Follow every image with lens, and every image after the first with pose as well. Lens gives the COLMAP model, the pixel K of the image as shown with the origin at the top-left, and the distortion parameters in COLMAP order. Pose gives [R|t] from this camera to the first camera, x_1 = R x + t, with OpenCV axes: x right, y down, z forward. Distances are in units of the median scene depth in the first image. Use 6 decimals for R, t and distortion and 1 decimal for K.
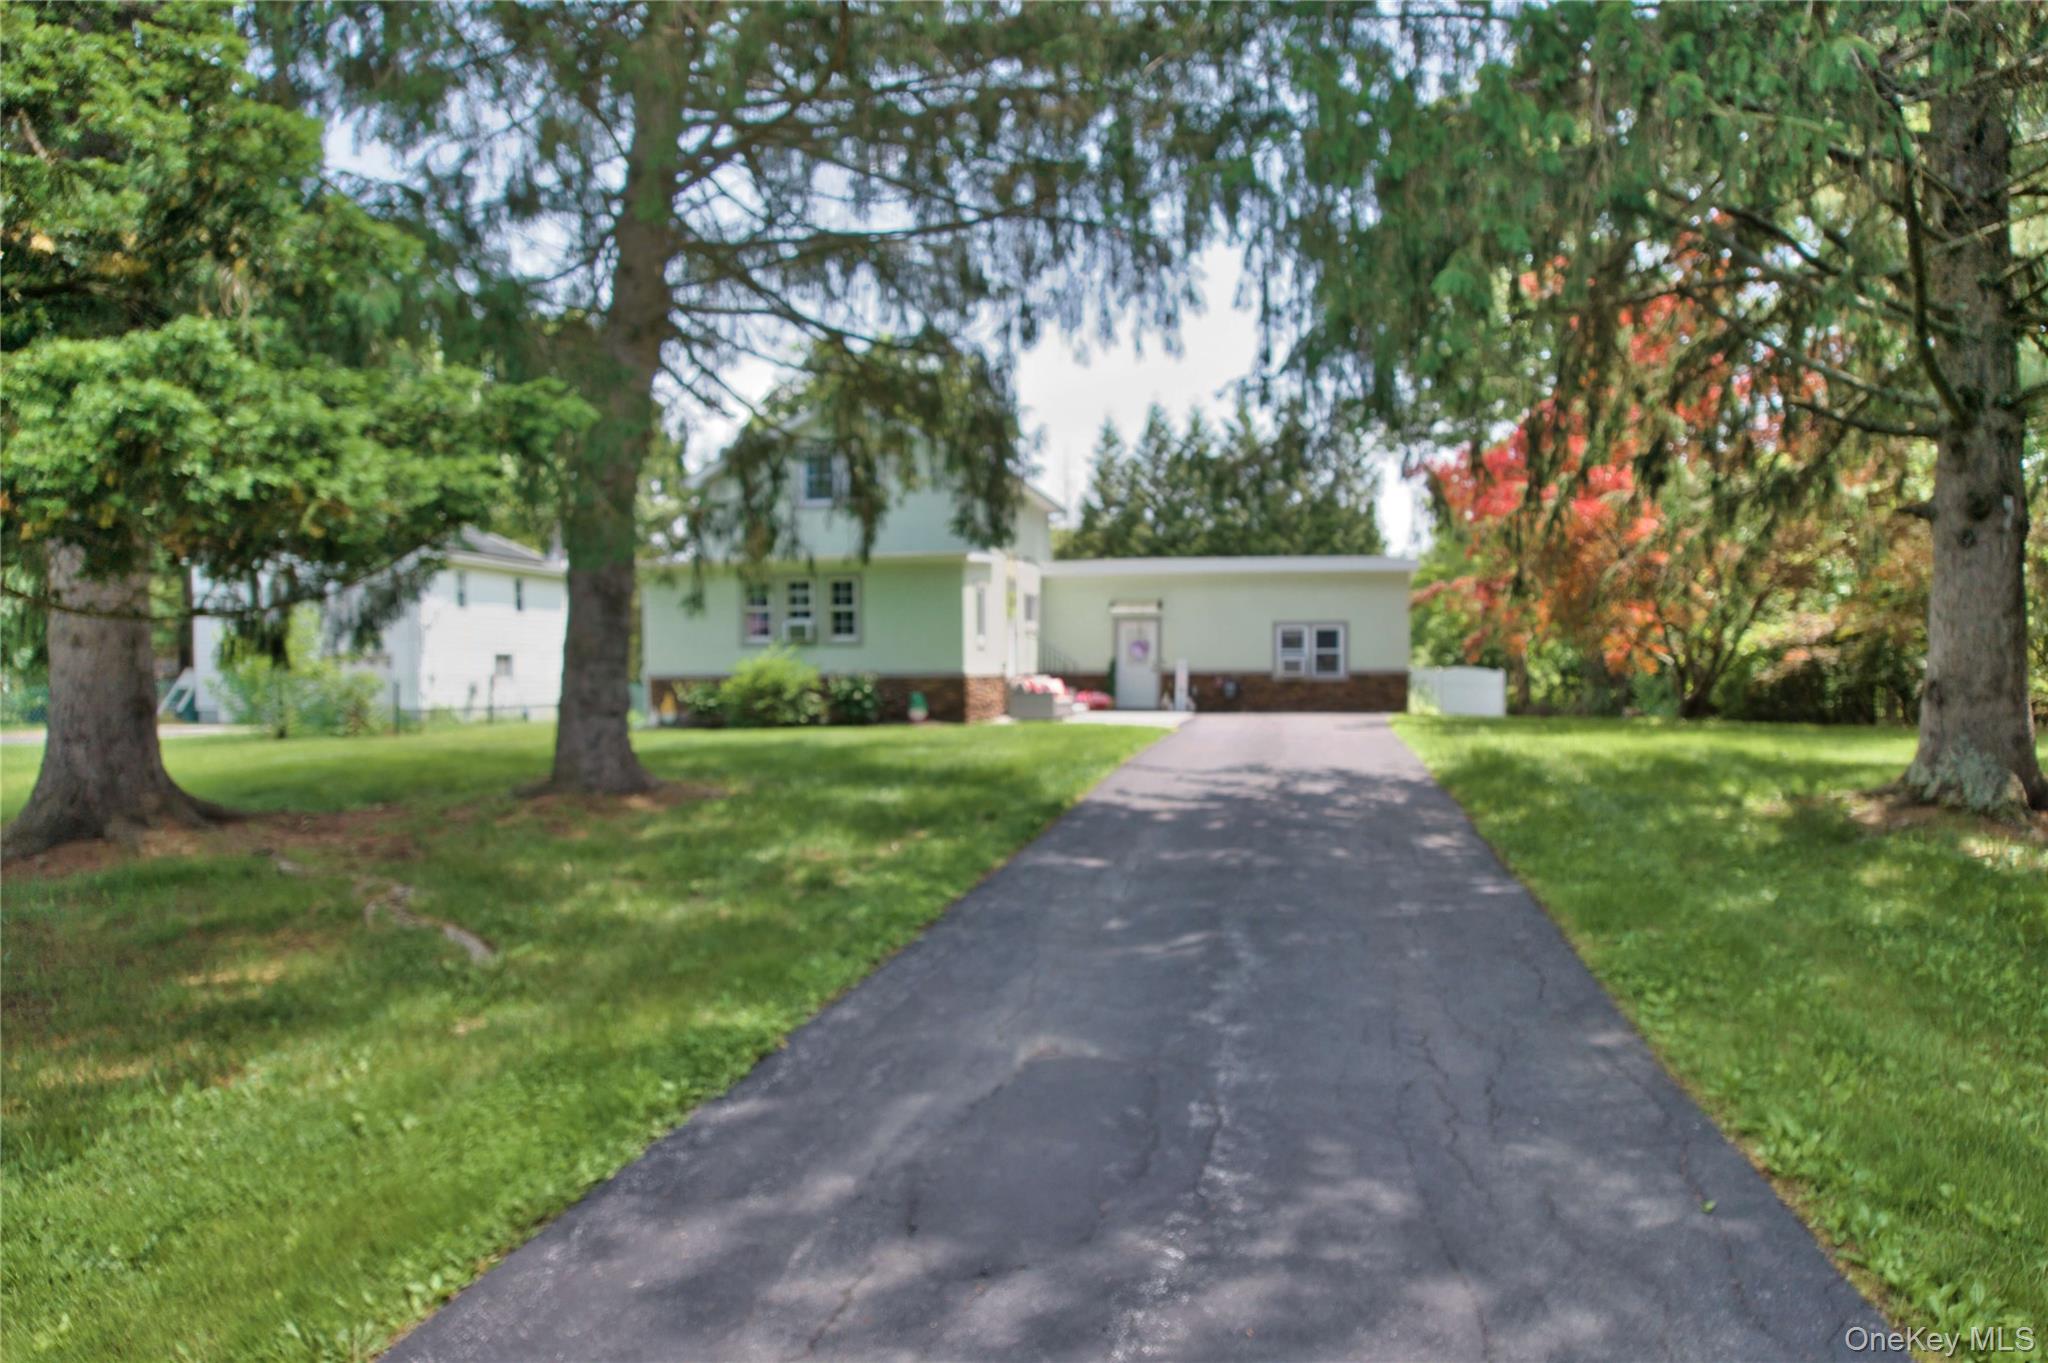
lens RADIAL K [[1322.1, 0, 1026.7], [0, 1322.1, 708.7], [0, 0, 1]] dist [-0.073209, 0.000289]
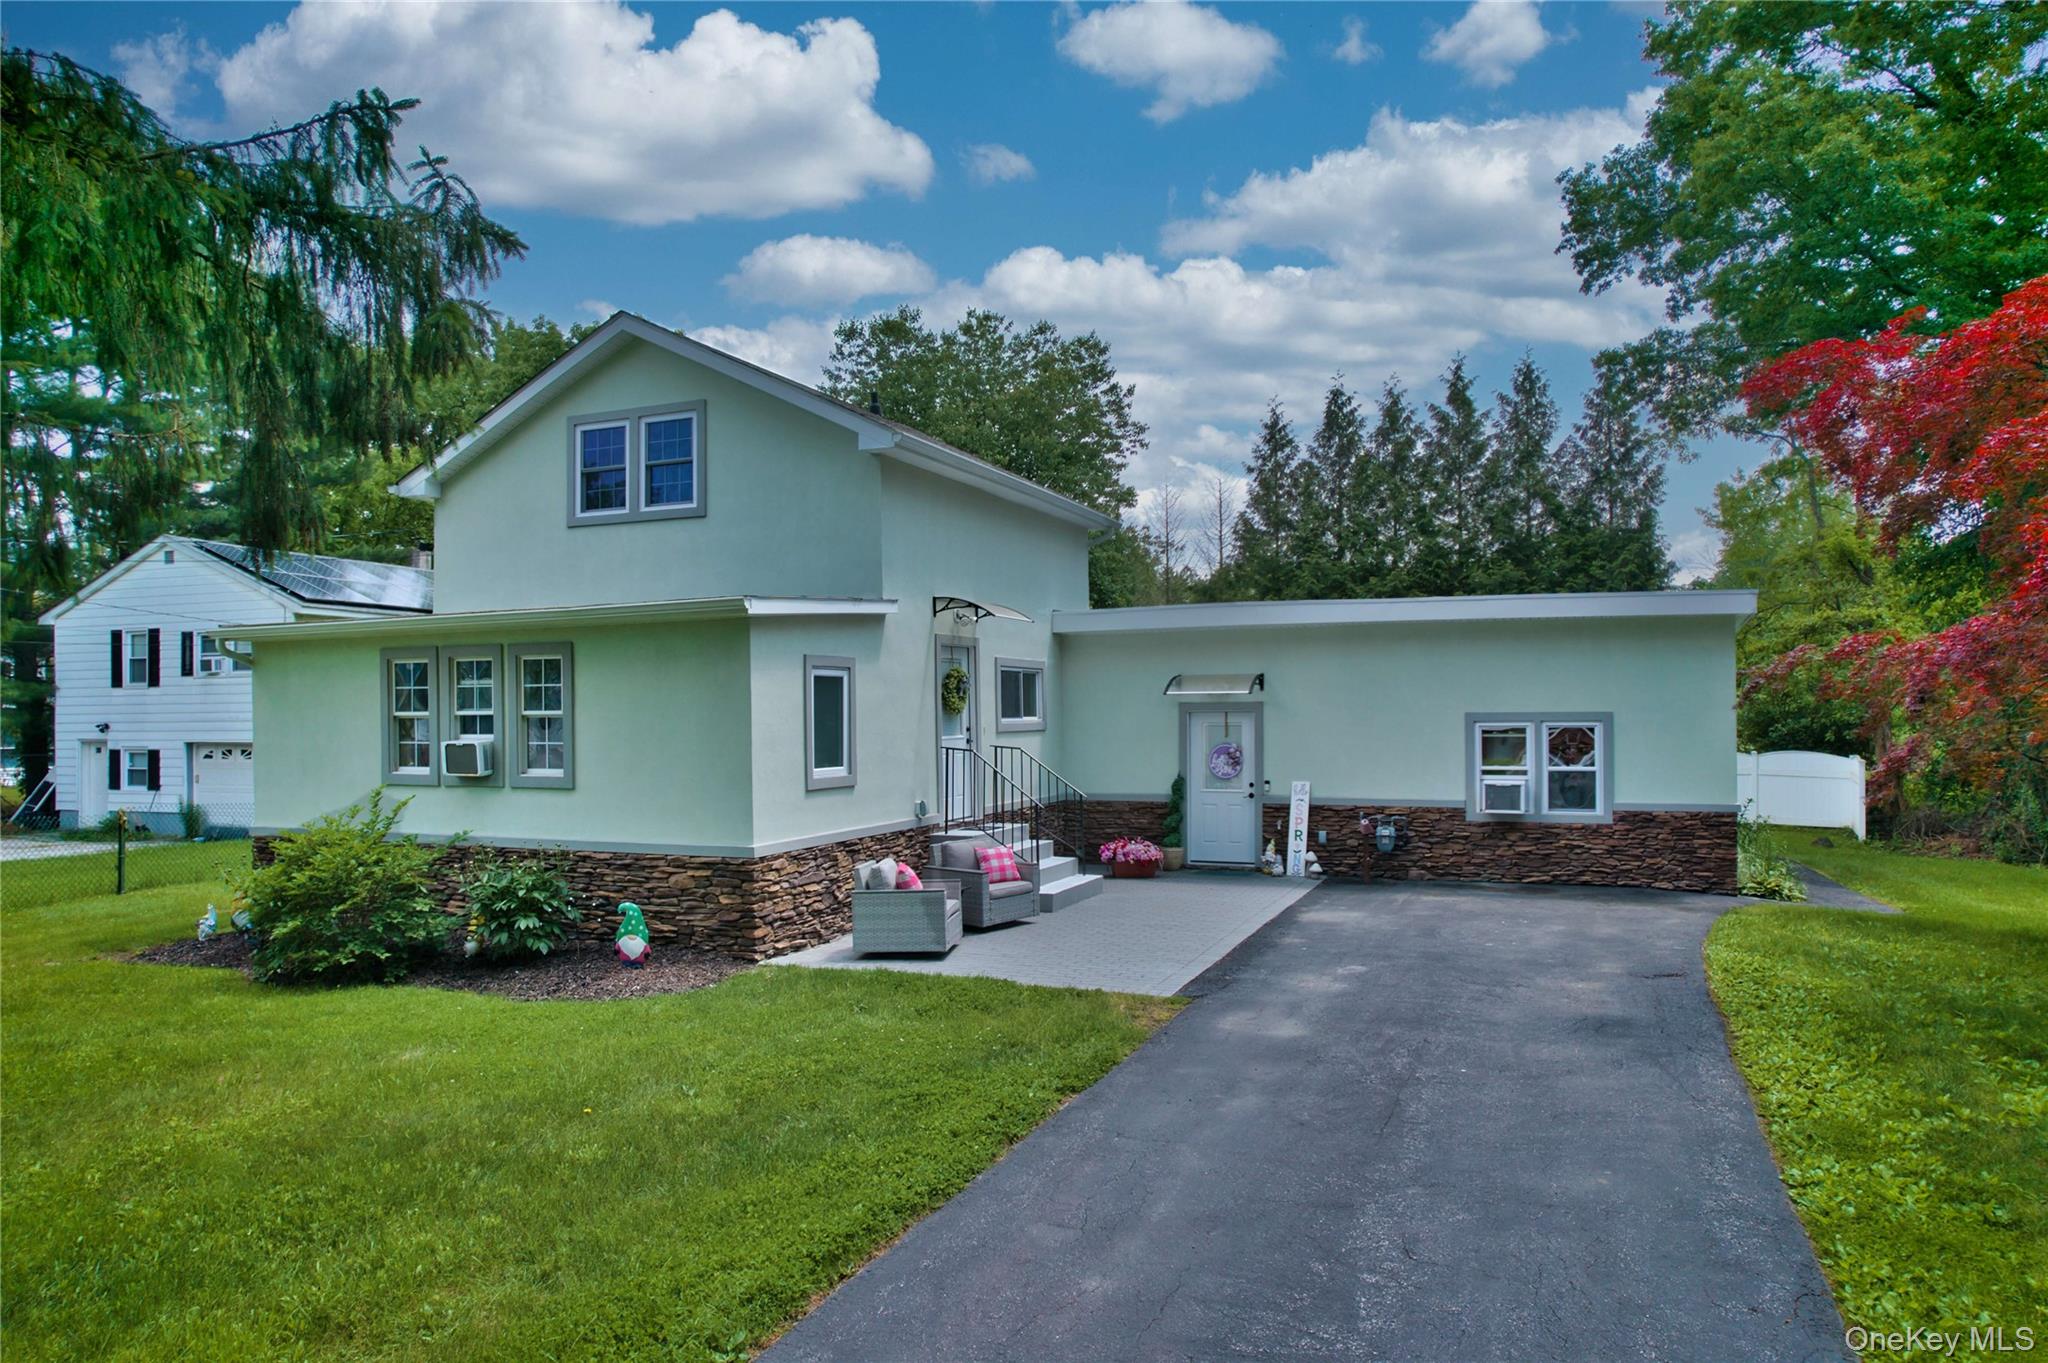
lens RADIAL K [[1308.4, 0, 1033.2], [0, 1308.4, 708.6], [0, 0, 1]] dist [-0.073896, 0.058454]
pose [[0.982936, -0.002574, -0.183930, 0.122301], [-0.002843, 0.999570, -0.029181, -0.057430], [0.183926, 0.029206, 0.982506, 0.491368]]
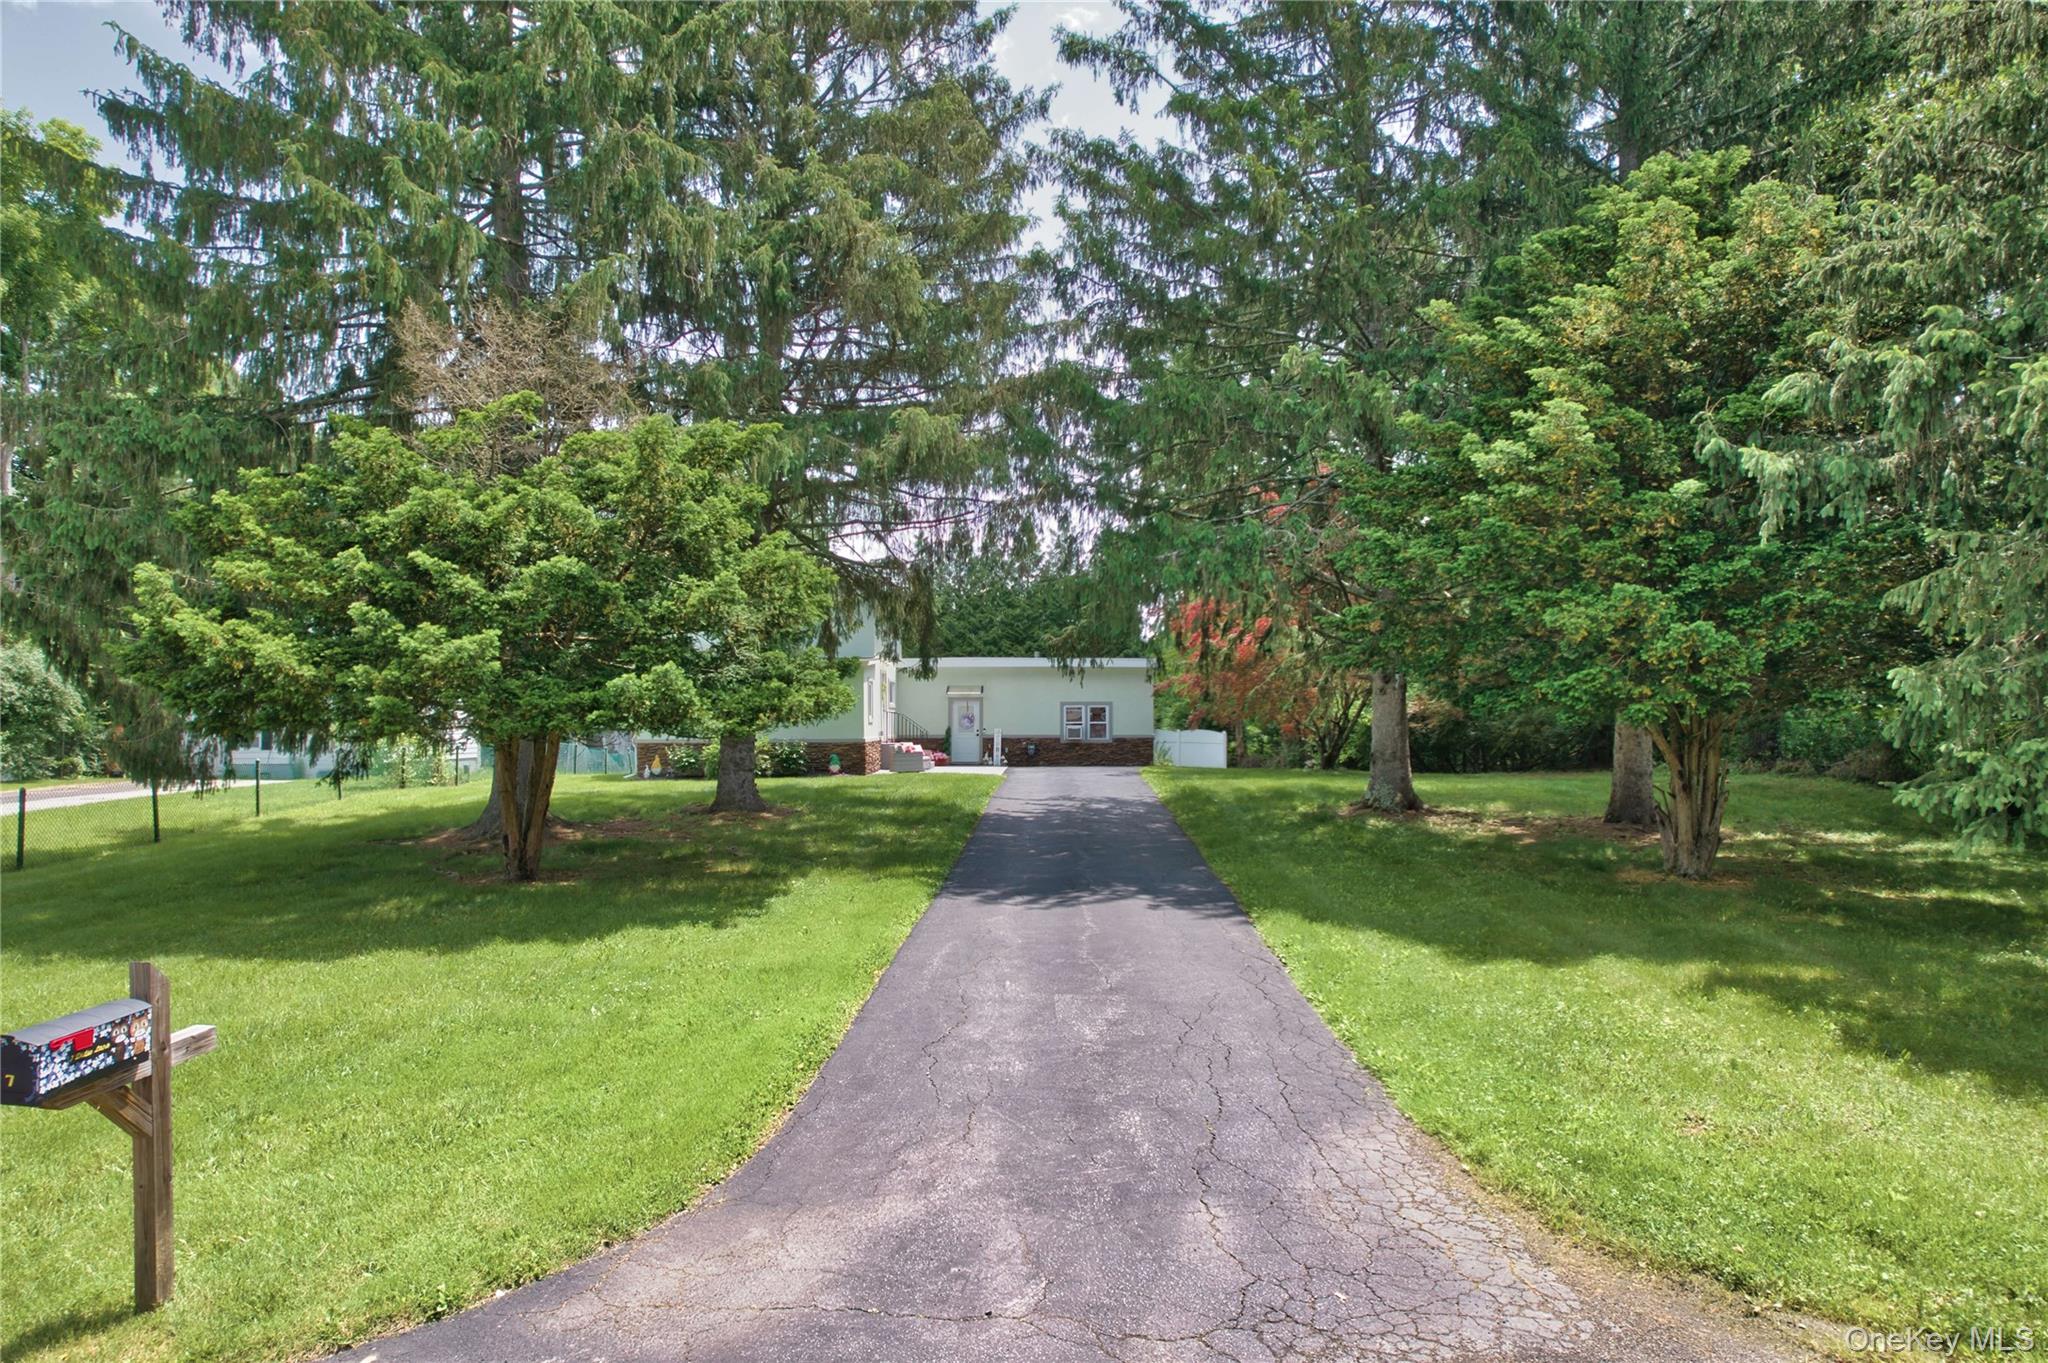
lens RADIAL K [[1308.4, 0, 1033.2], [0, 1308.4, 708.6], [0, 0, 1]] dist [-0.073896, 0.058454]
pose [[0.983093, 0.003534, 0.183073, -0.114070], [0.003562, 0.999255, -0.038416, -0.004755], [-0.183073, 0.038419, 0.982348, -0.434382]]
